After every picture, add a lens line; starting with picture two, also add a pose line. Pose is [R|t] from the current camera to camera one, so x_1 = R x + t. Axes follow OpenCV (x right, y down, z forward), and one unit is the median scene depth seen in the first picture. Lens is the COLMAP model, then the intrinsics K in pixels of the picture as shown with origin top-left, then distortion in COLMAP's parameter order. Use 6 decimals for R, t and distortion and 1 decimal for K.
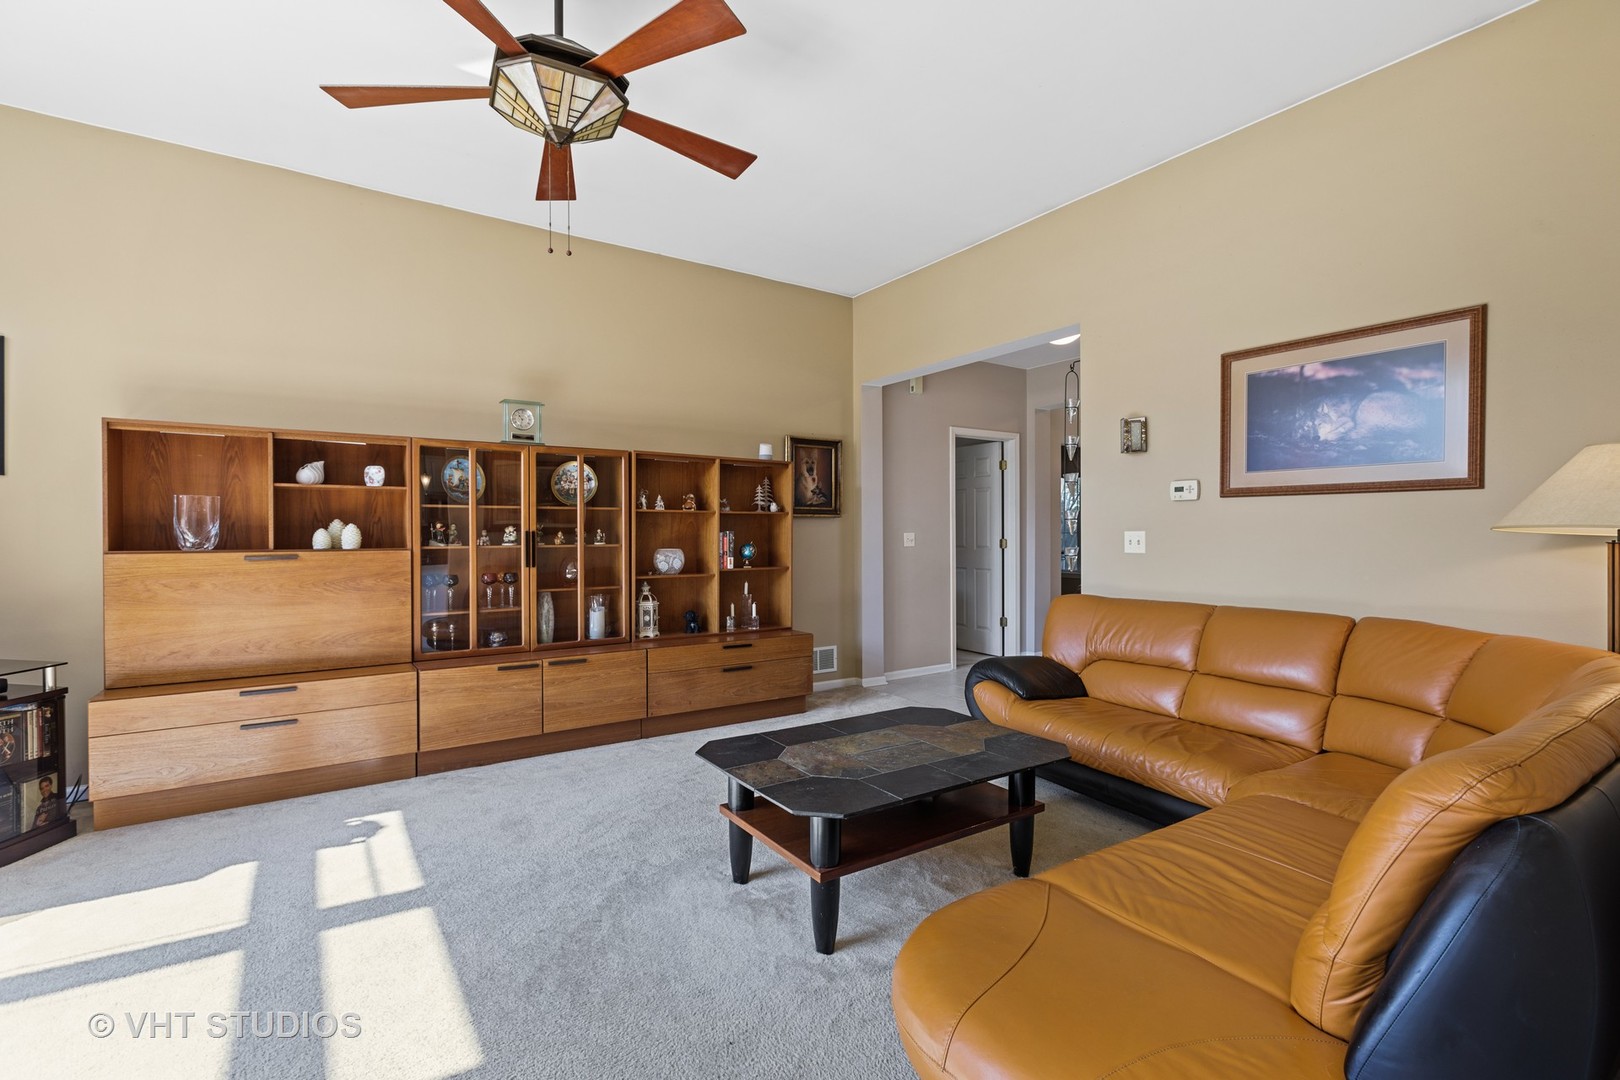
lens RADIAL K [[728.9, 0, 805.4], [0, 728.9, 540.1], [0, 0, 1]] dist [0.000991, -0.000201]
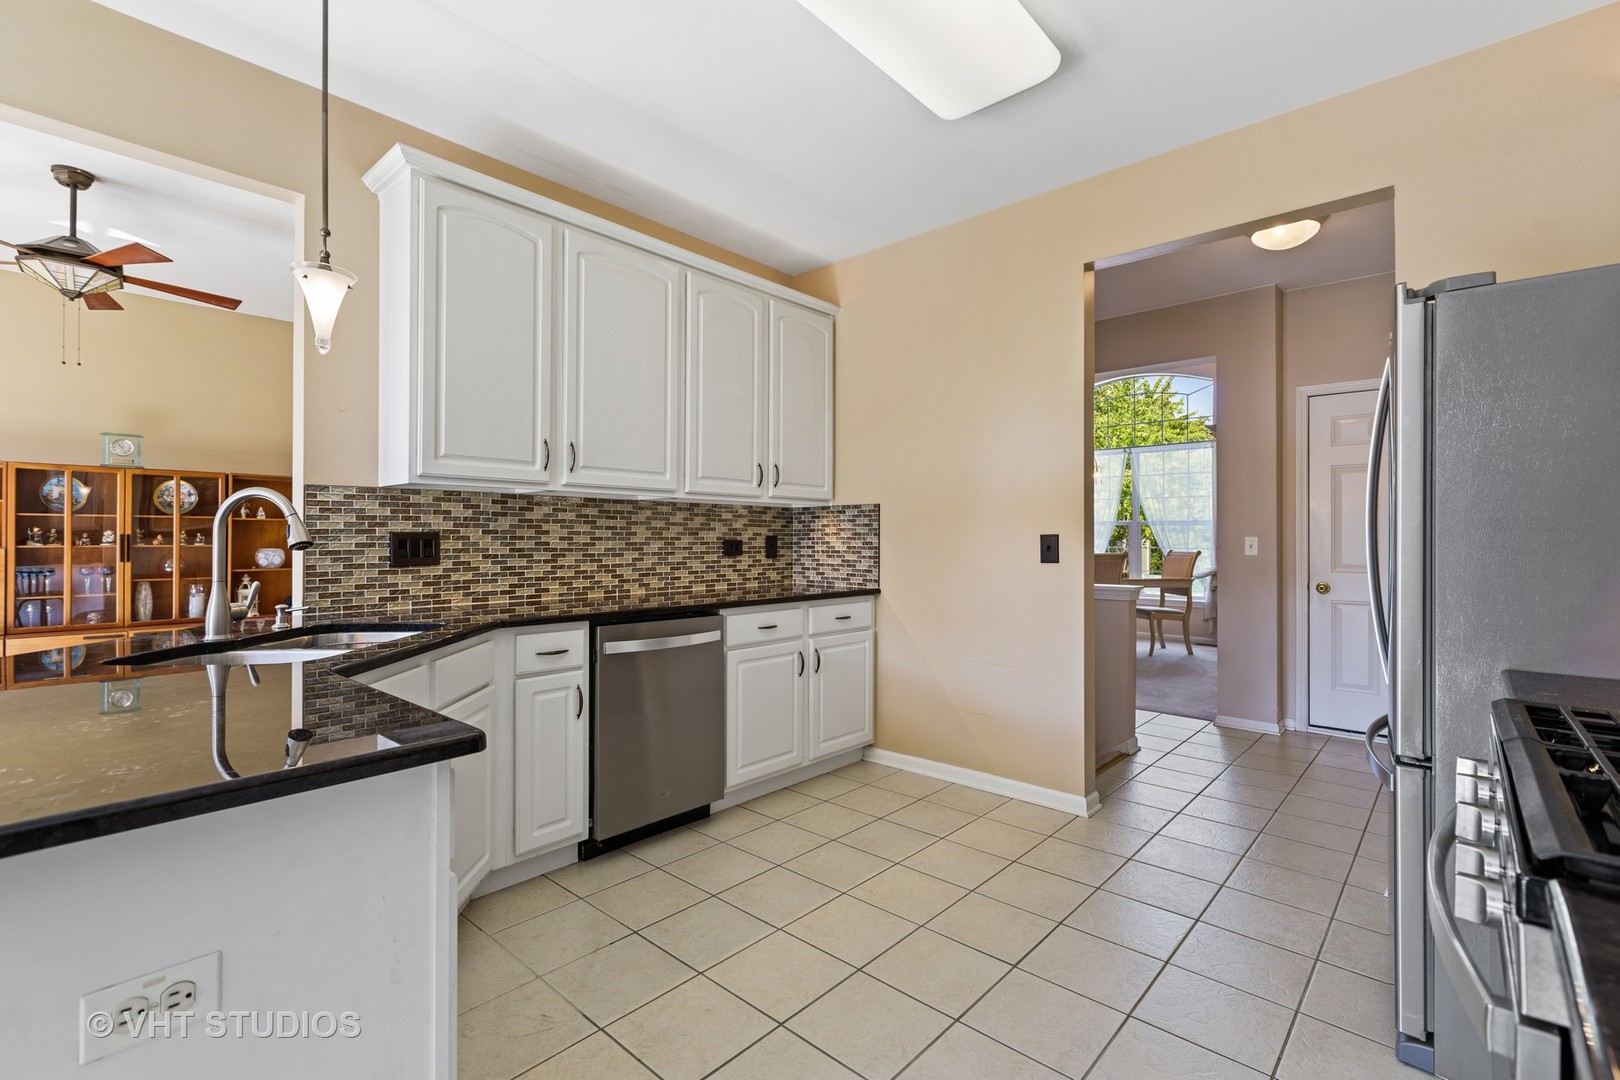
lens RADIAL K [[728.9, 0, 812.2], [0, 728.9, 537.0], [0, 0, 1]] dist [0.000991, -0.000201]
pose [[0.970791, 0.003501, 0.239900, 0.492346], [-0.000245, 0.999907, -0.013601, 0.009742], [-0.239926, 0.013145, 0.970702, -0.548445]]
